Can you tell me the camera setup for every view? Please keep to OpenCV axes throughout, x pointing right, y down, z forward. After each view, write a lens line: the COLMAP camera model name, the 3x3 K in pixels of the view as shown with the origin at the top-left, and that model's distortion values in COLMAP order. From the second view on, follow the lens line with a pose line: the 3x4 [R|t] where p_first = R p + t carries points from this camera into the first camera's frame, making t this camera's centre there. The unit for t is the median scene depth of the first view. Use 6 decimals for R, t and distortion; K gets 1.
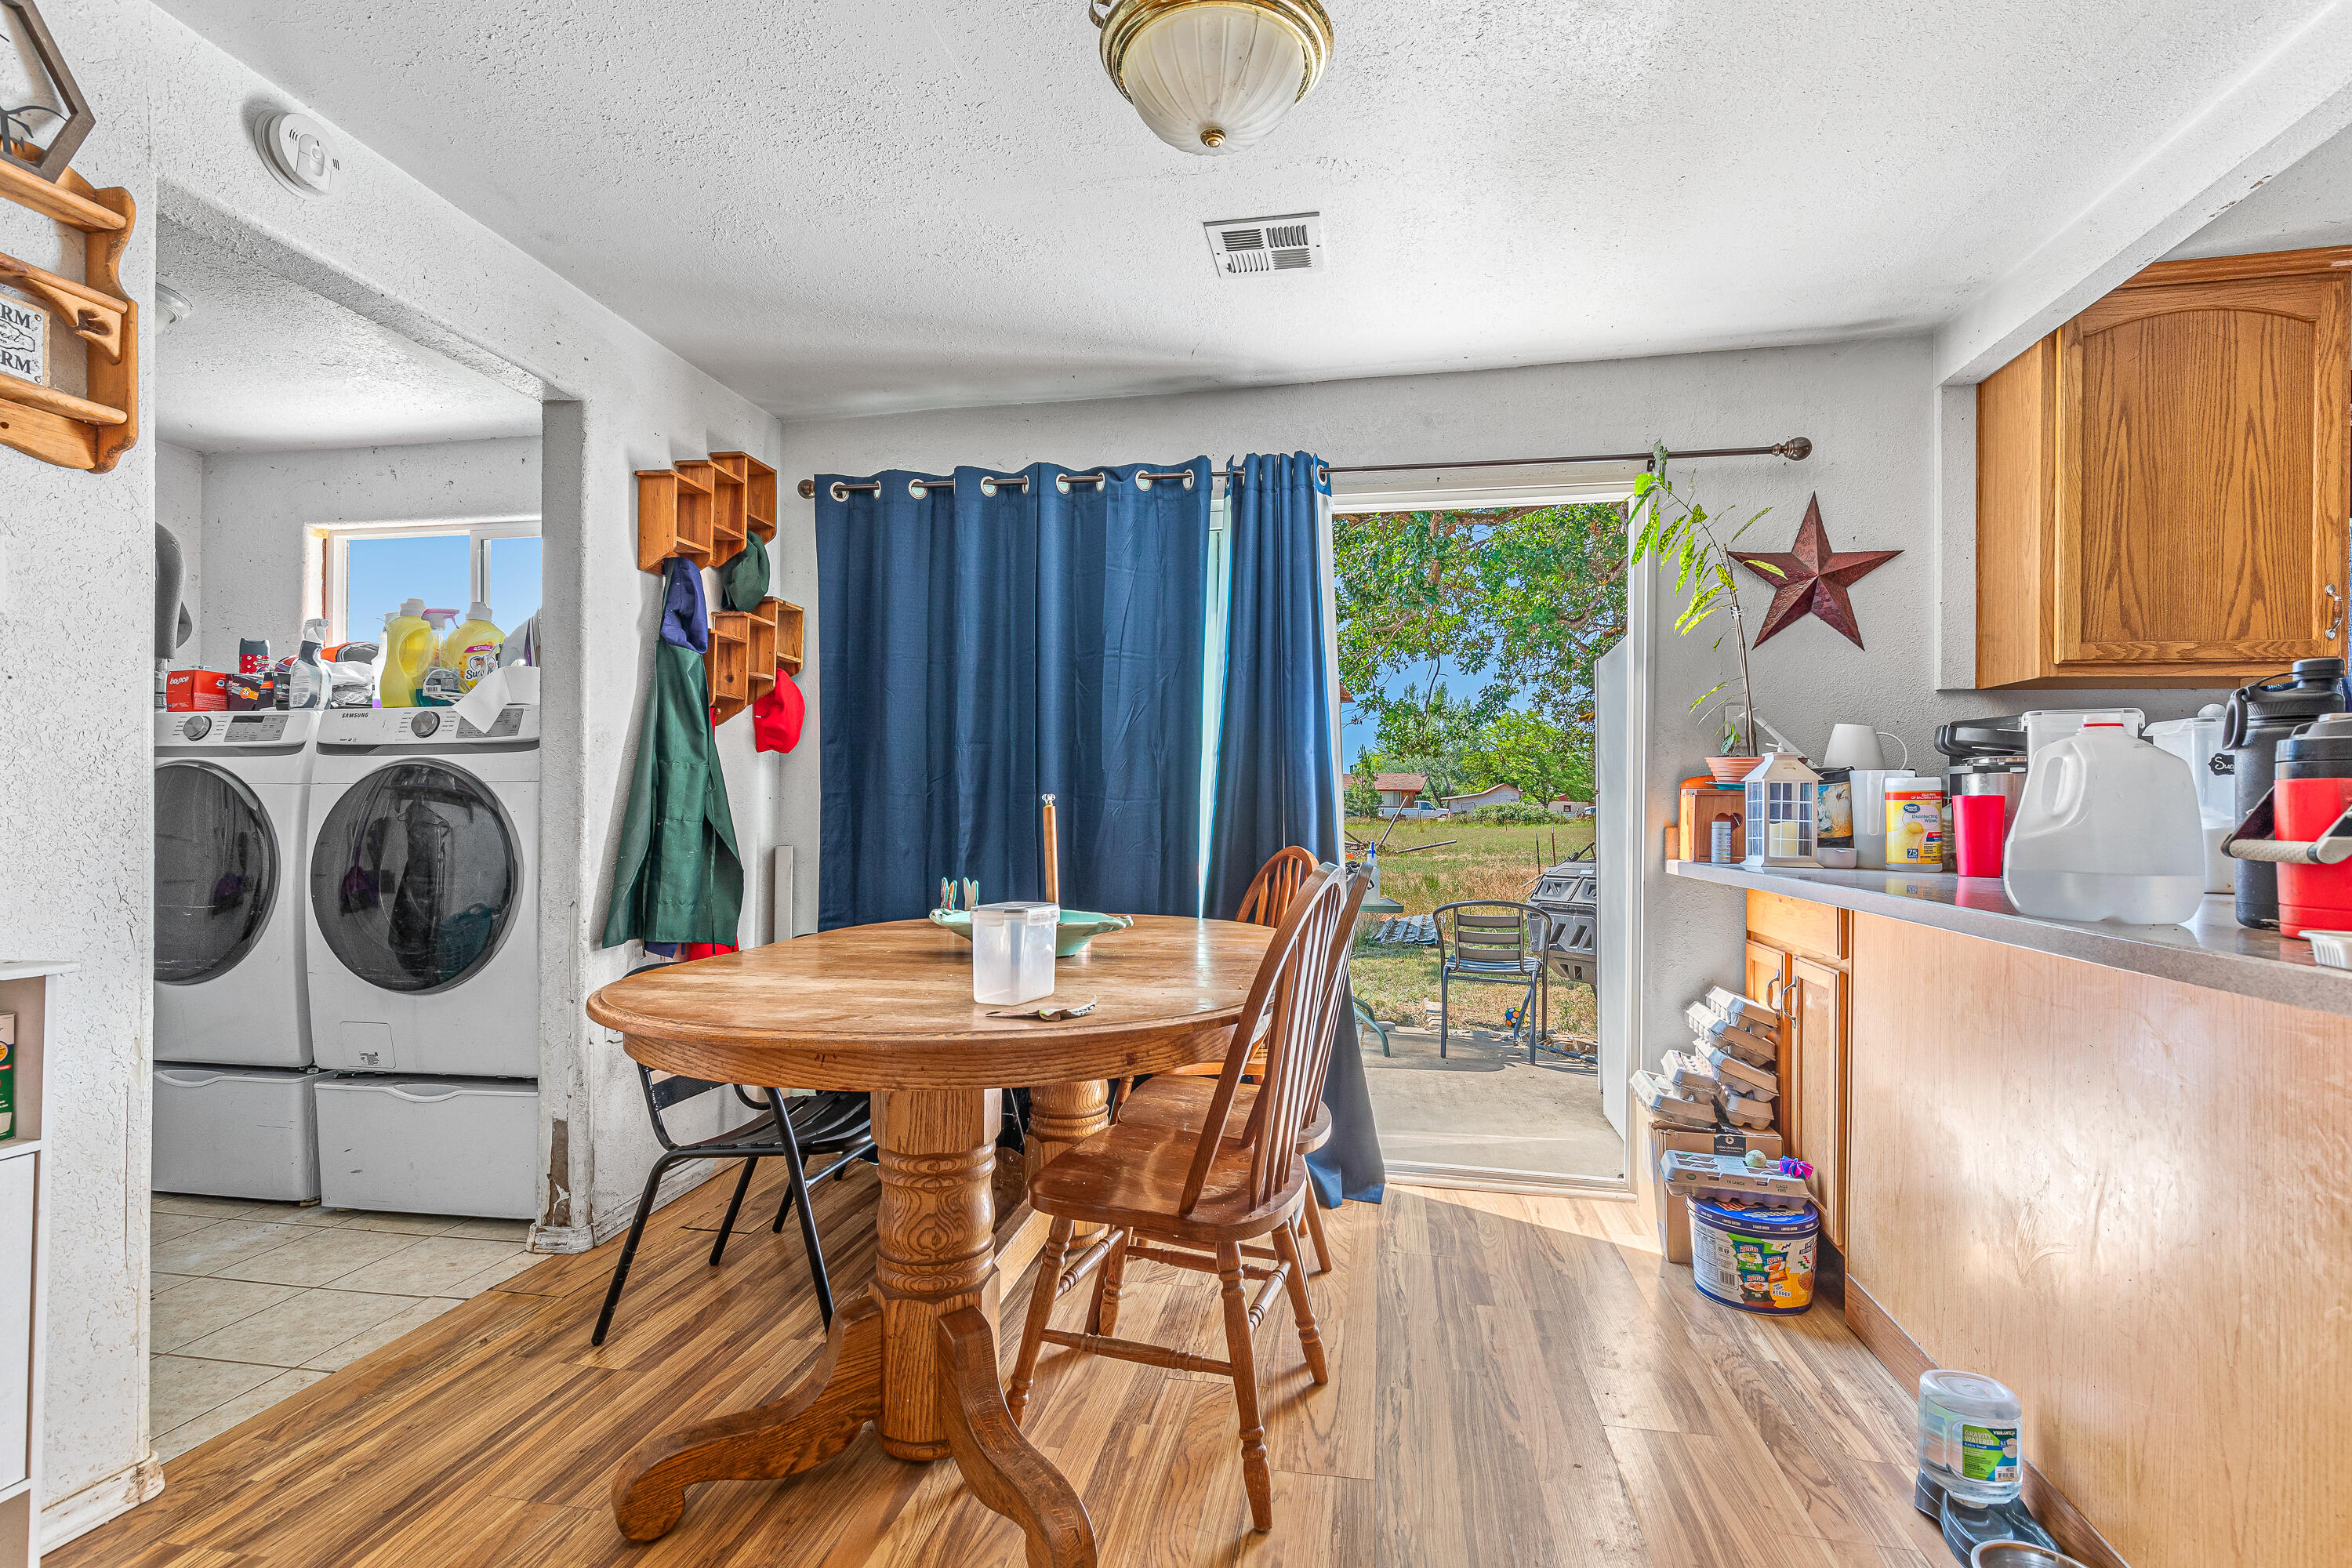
lens RADIAL K [[1068.7, 0, 1181.2], [0, 1068.7, 793.3], [0, 0, 1]] dist [0.002136, 0.000489]
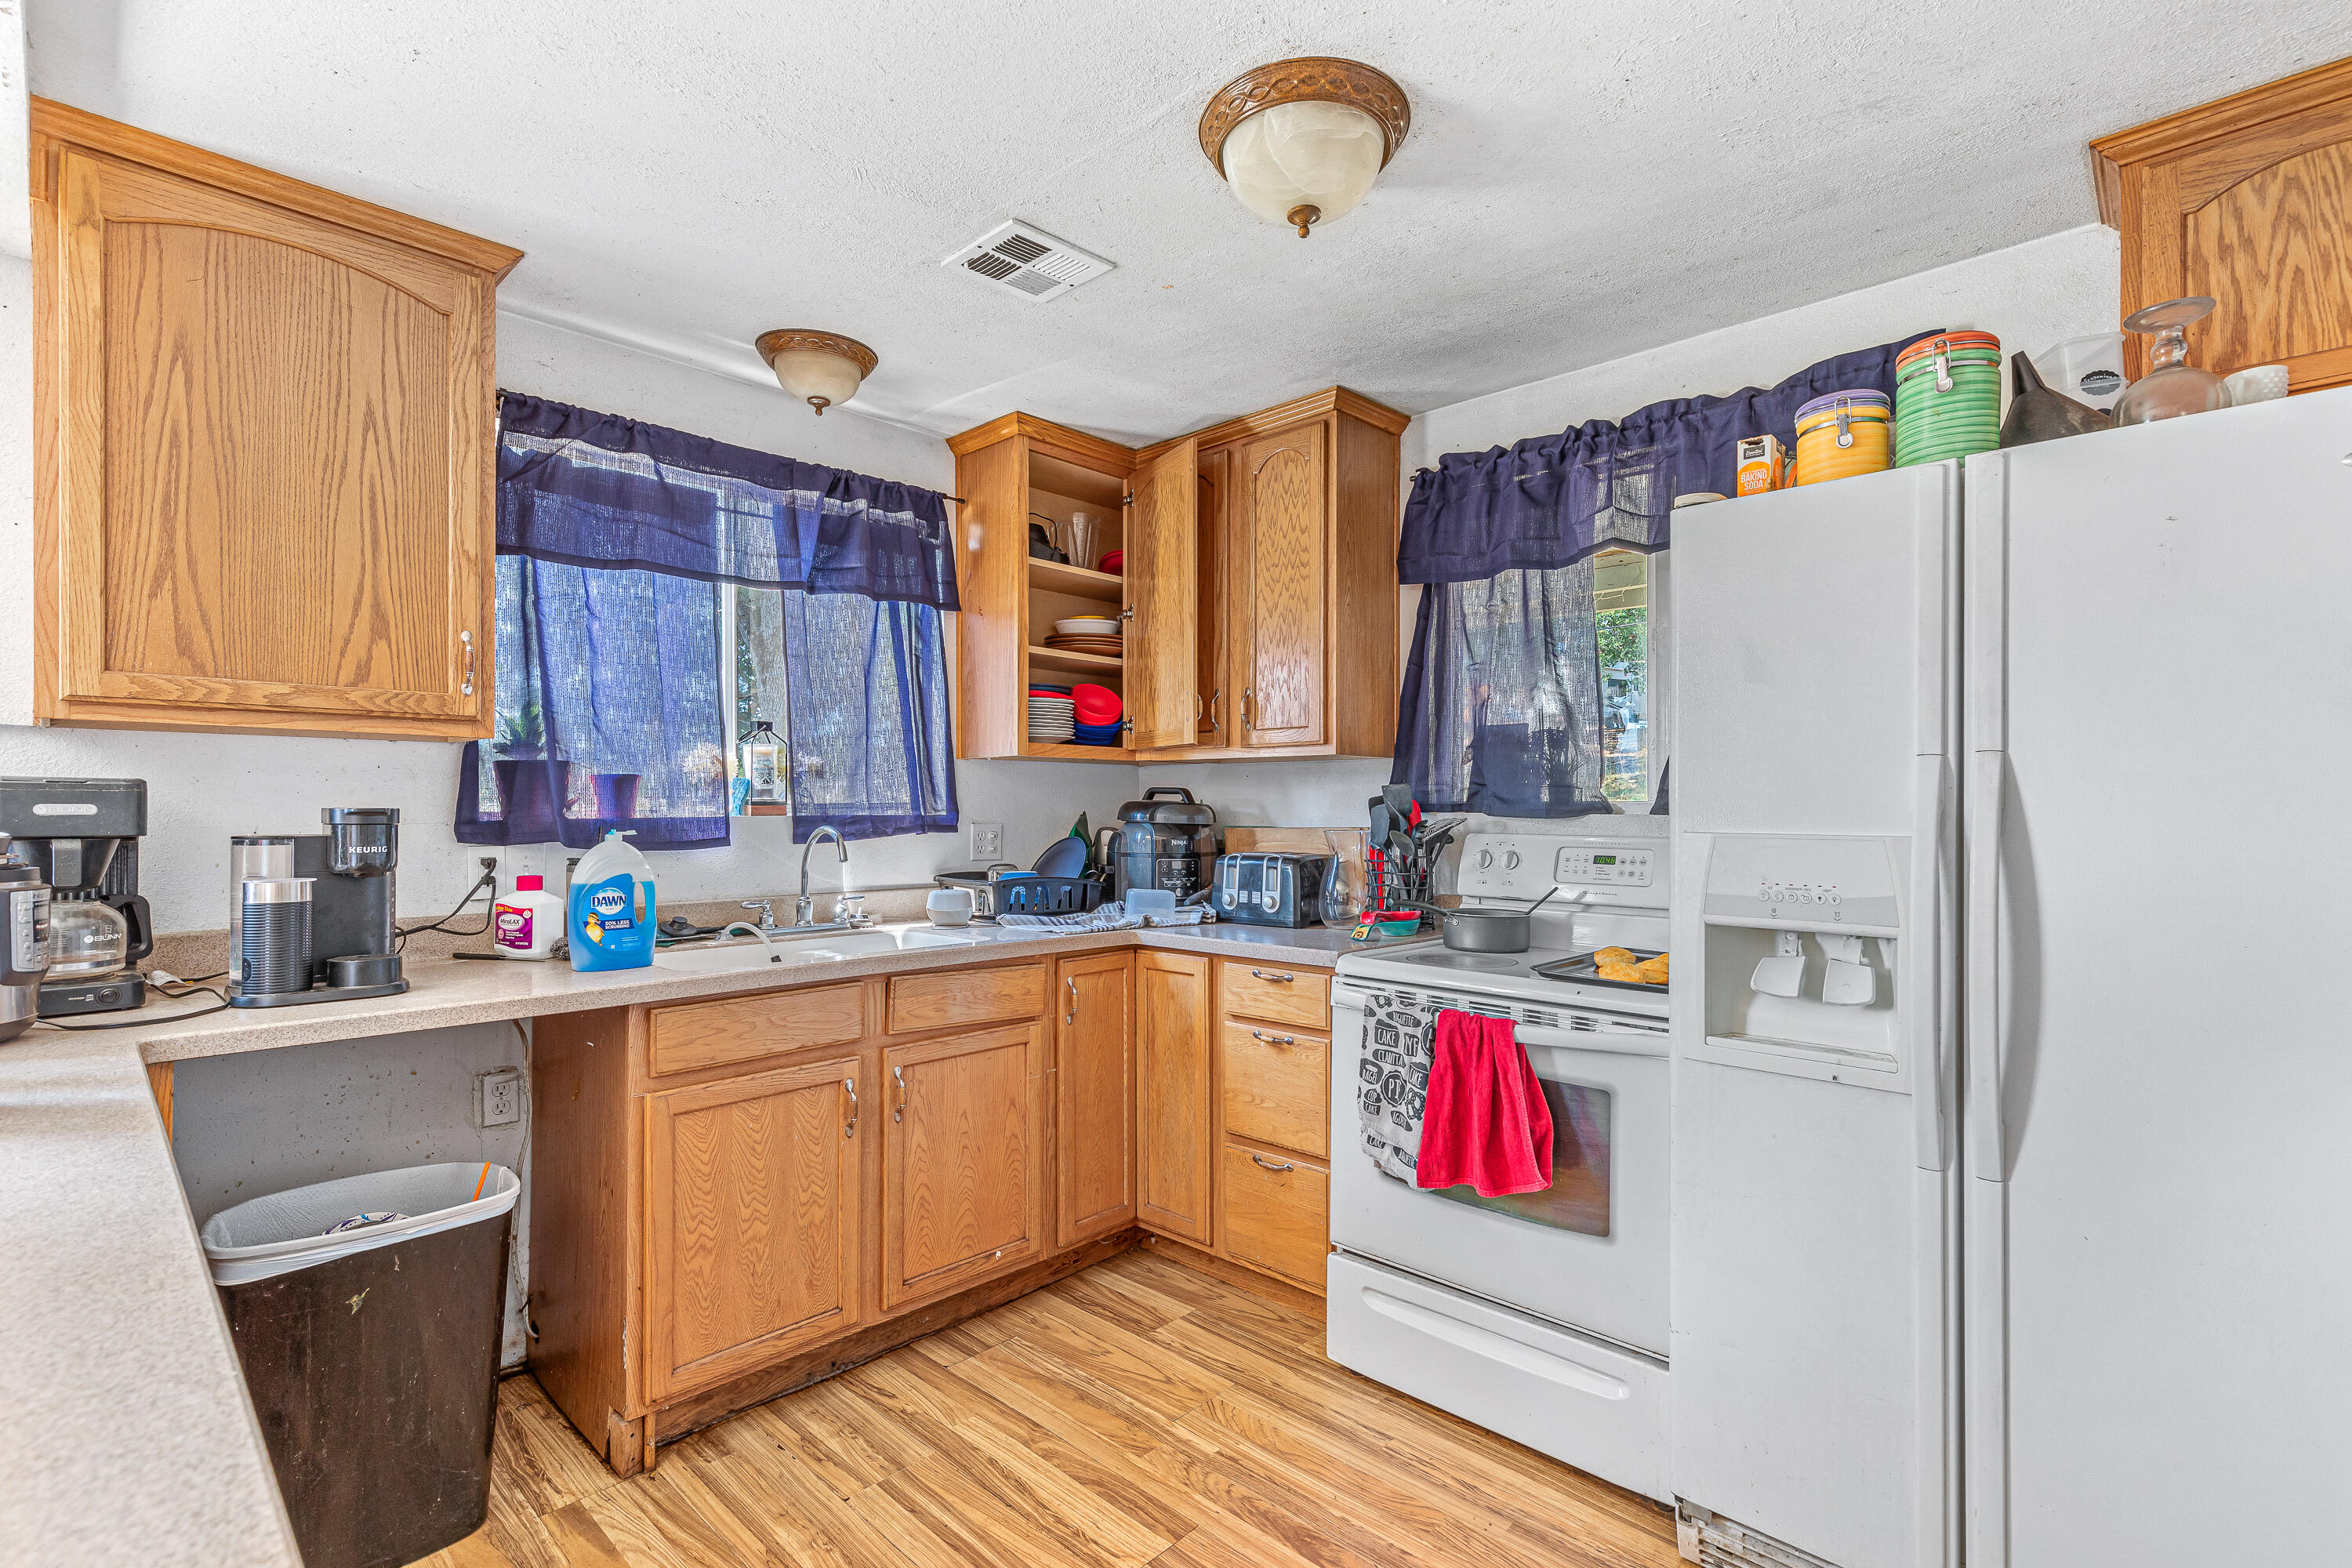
lens RADIAL K [[1068.7, 0, 1183.7], [0, 1068.7, 800.2], [0, 0, 1]] dist [0.002136, 0.000489]
pose [[0.542229, -0.005280, 0.840214, 0.640646], [0.000695, 0.999983, 0.005836, -0.062415], [-0.840231, -0.002580, 0.542223, 0.057423]]
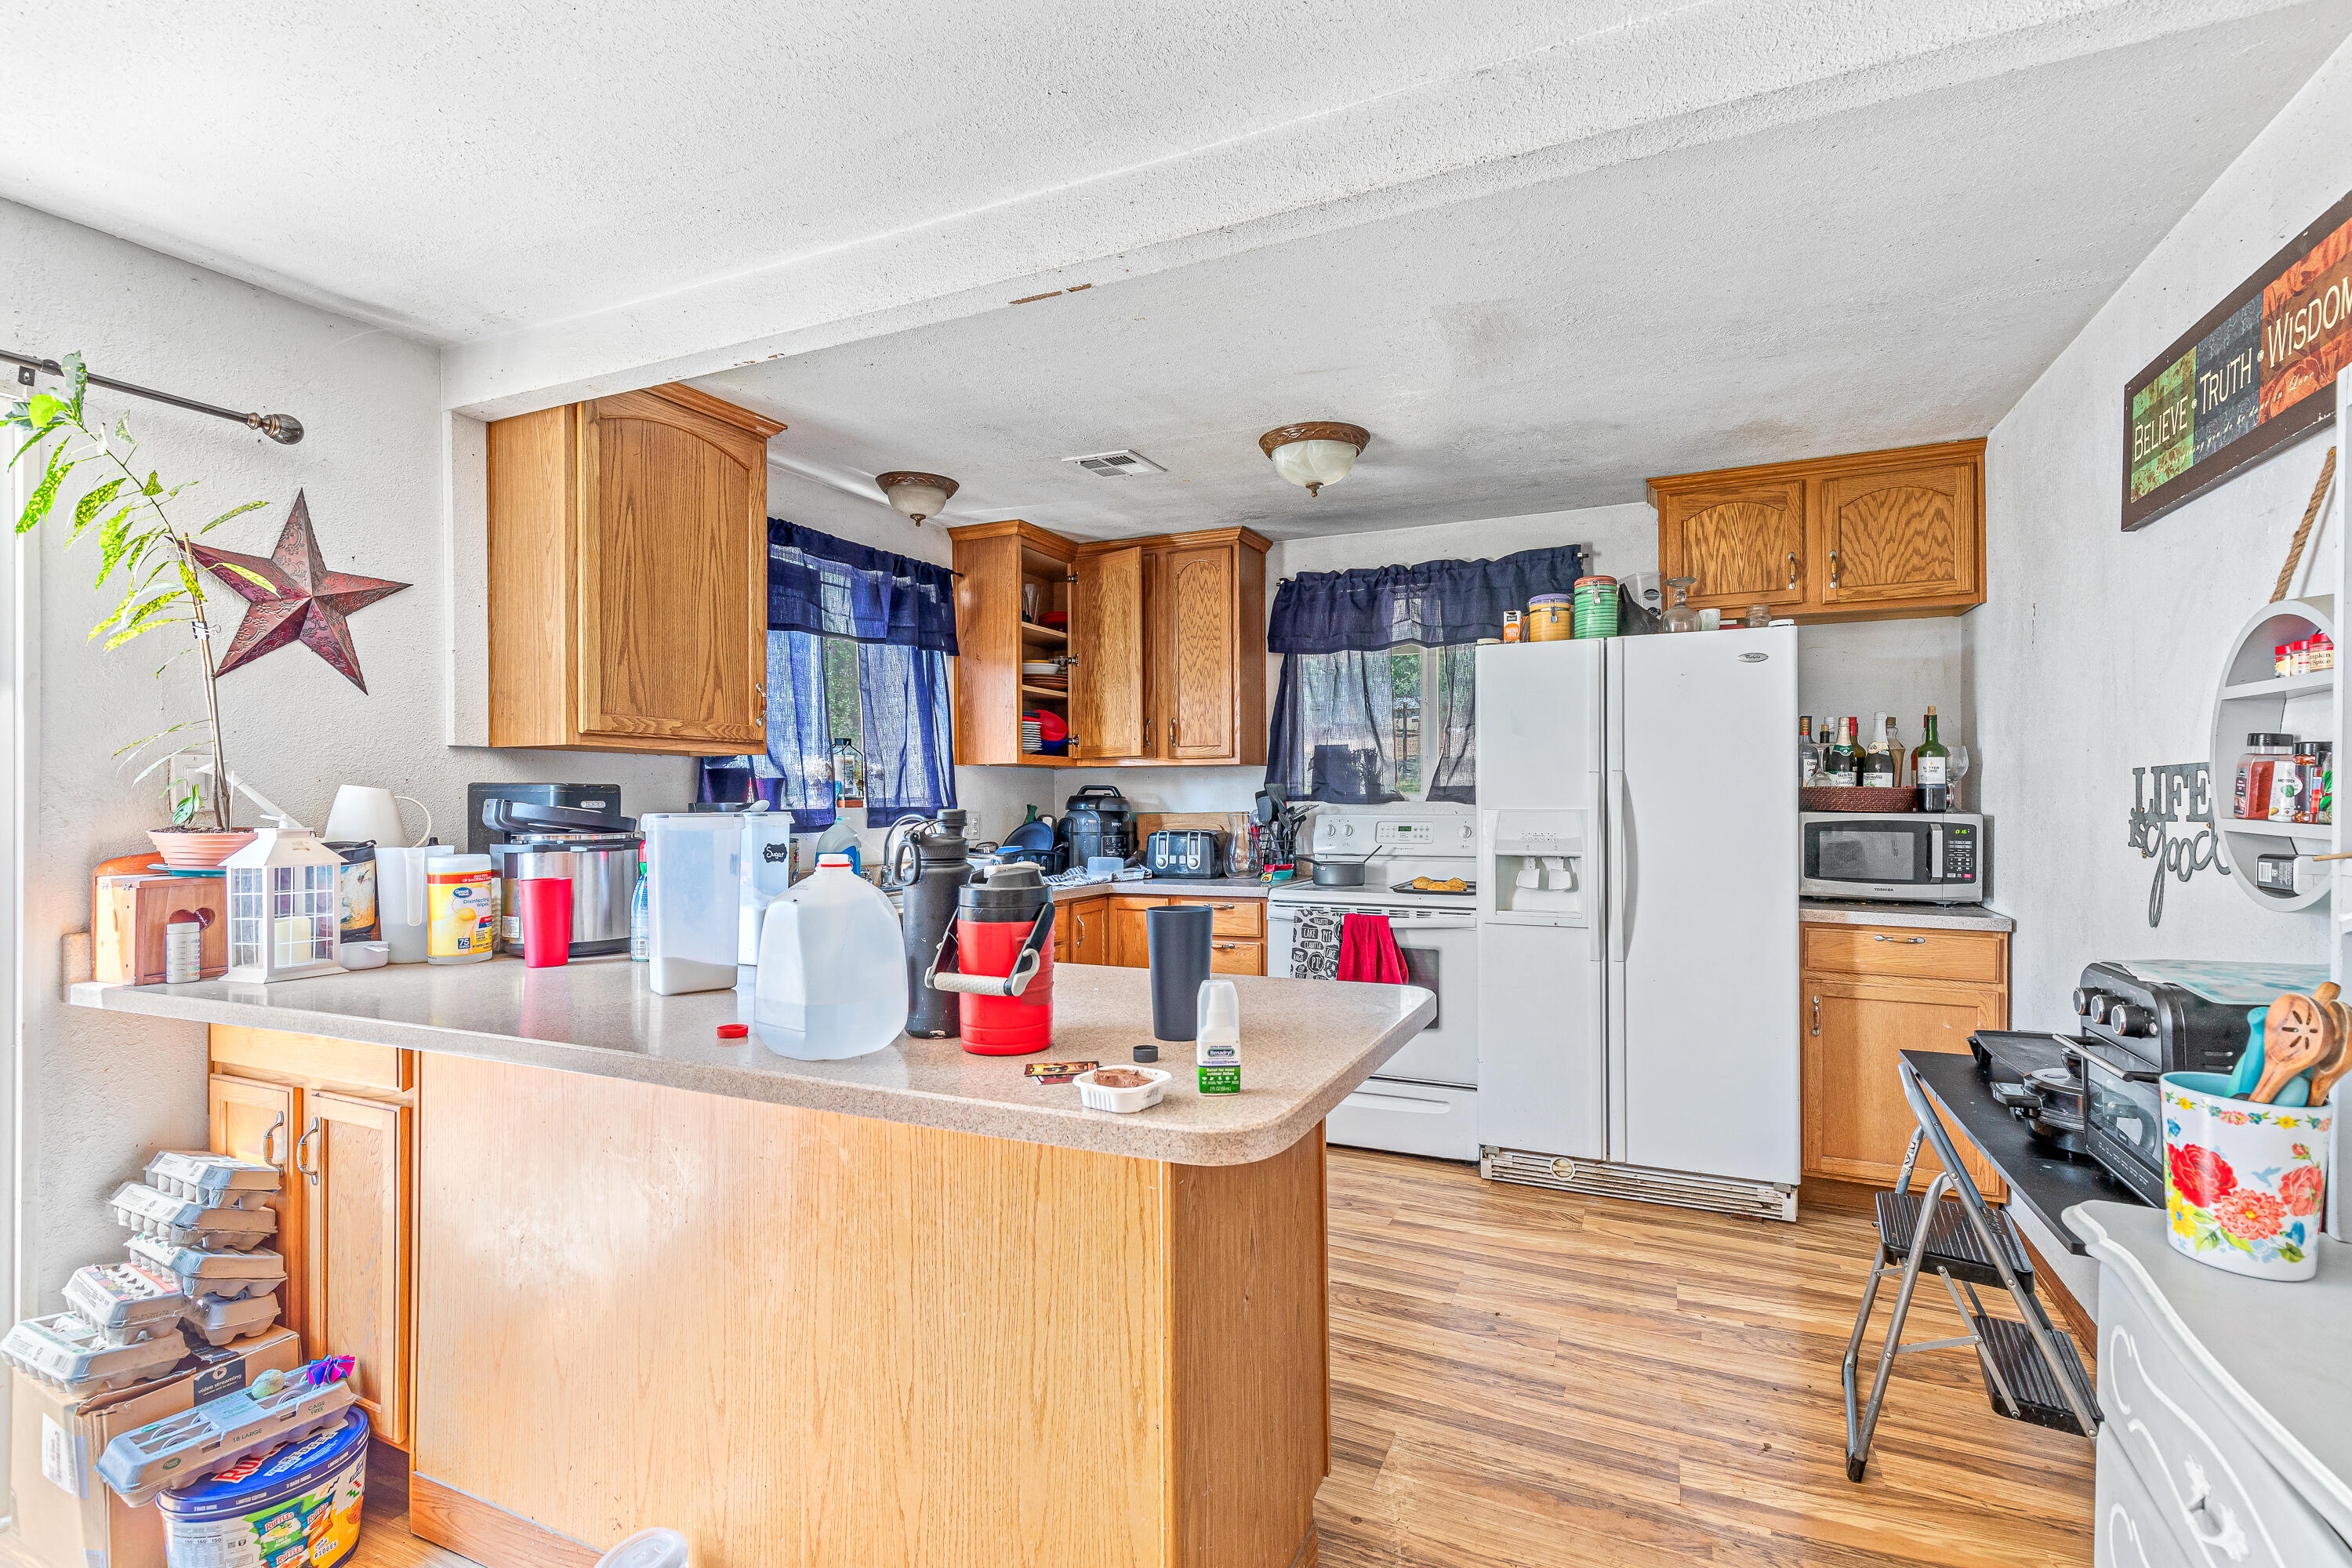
lens RADIAL K [[1068.7, 0, 1187.2], [0, 1068.7, 792.8], [0, 0, 1]] dist [0.002136, 0.000489]
pose [[0.239710, -0.006552, 0.970822, -0.027298], [0.003883, 0.999976, 0.005790, -0.068172], [-0.970837, 0.002381, 0.239729, 0.202023]]
